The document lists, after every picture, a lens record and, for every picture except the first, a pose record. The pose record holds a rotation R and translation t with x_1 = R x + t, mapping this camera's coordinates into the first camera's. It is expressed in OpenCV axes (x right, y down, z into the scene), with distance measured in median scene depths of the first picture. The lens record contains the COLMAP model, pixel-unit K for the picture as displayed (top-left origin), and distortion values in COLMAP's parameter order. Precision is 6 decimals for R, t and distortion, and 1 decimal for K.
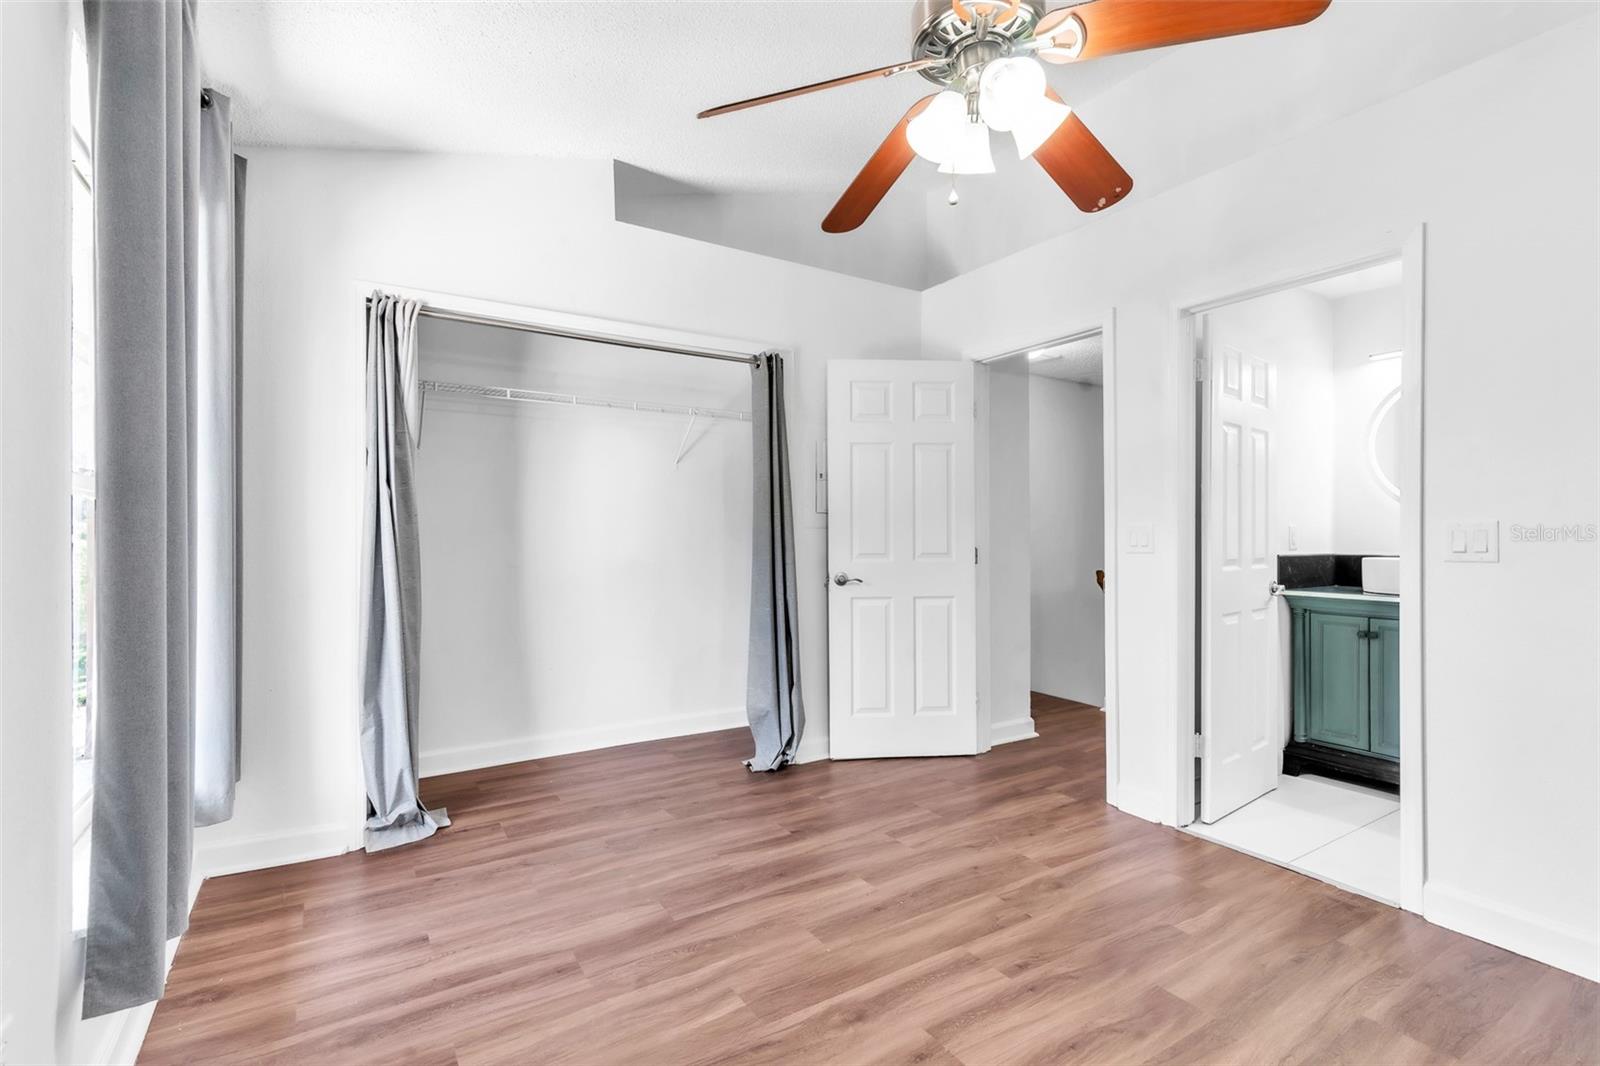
lens RADIAL K [[725.4, 0, 800.0], [0, 725.4, 533.0], [0, 0, 1]] dist [0.009908, -0.000238]
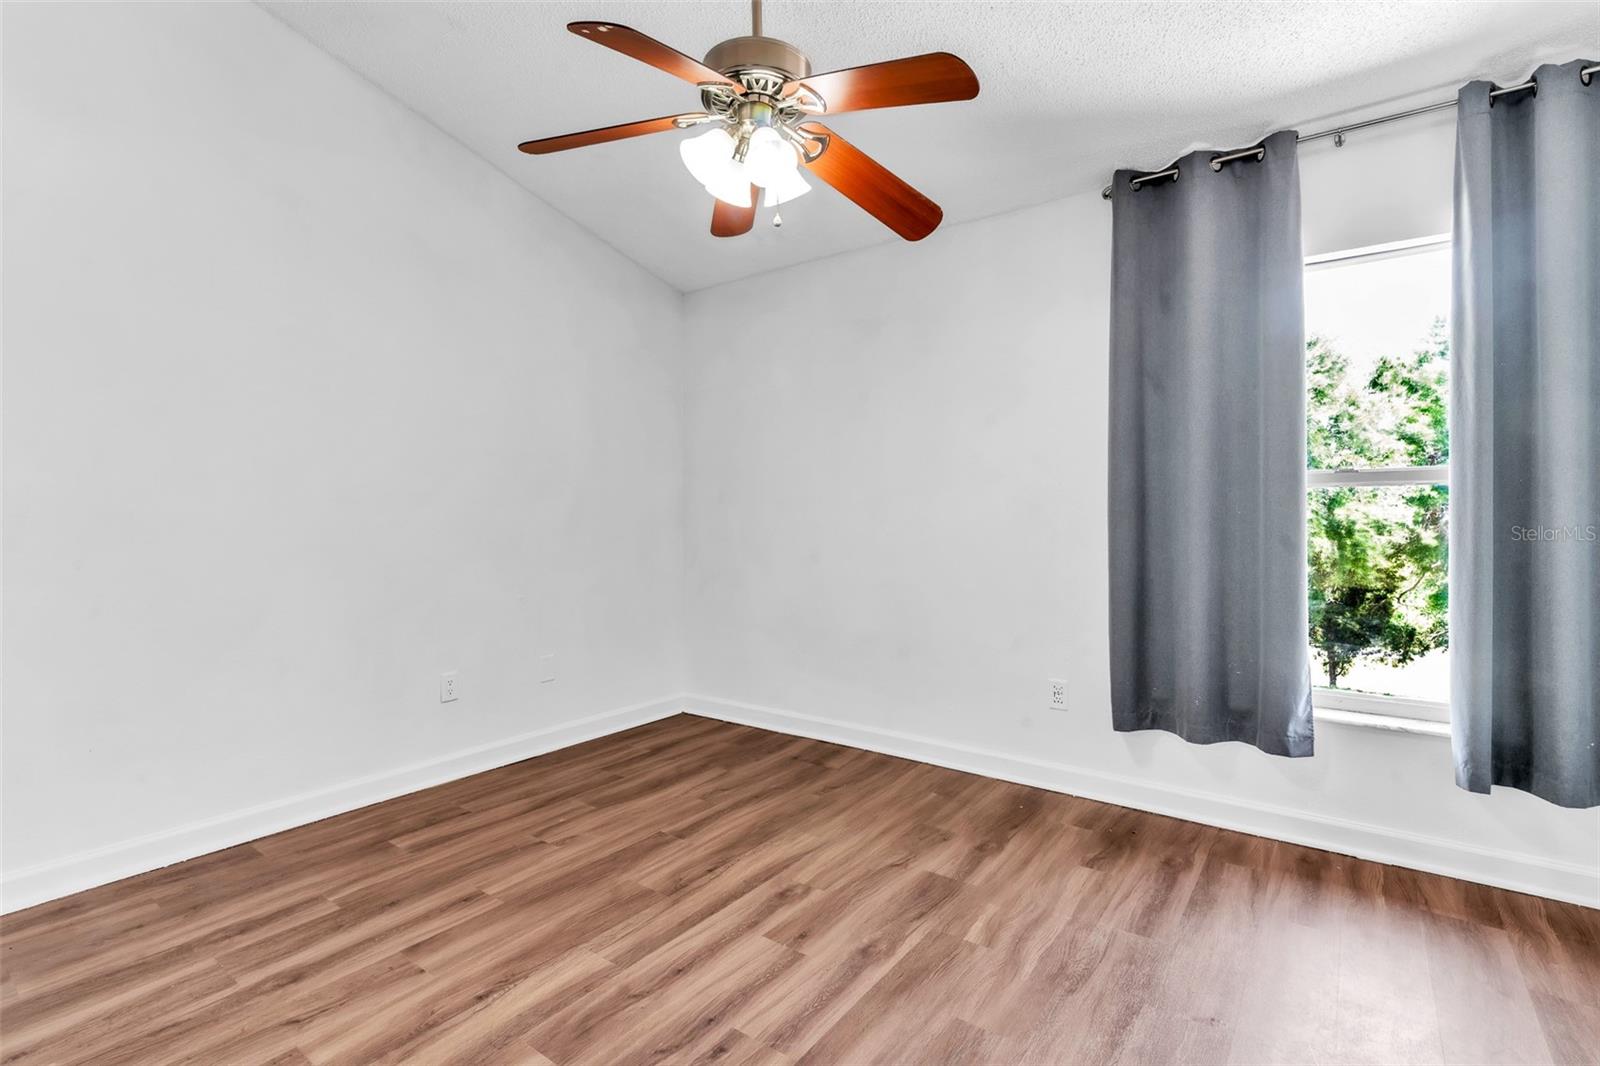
lens RADIAL K [[740.0, 0, 798.7], [0, 740.0, 495.9], [0, 0, 1]] dist [0.005186, -0.001238]
pose [[-0.927202, -0.008764, -0.374460, 0.566562], [-0.000873, 0.999774, -0.021237, 0.001684], [0.374562, -0.019364, -0.927000, 1.905716]]
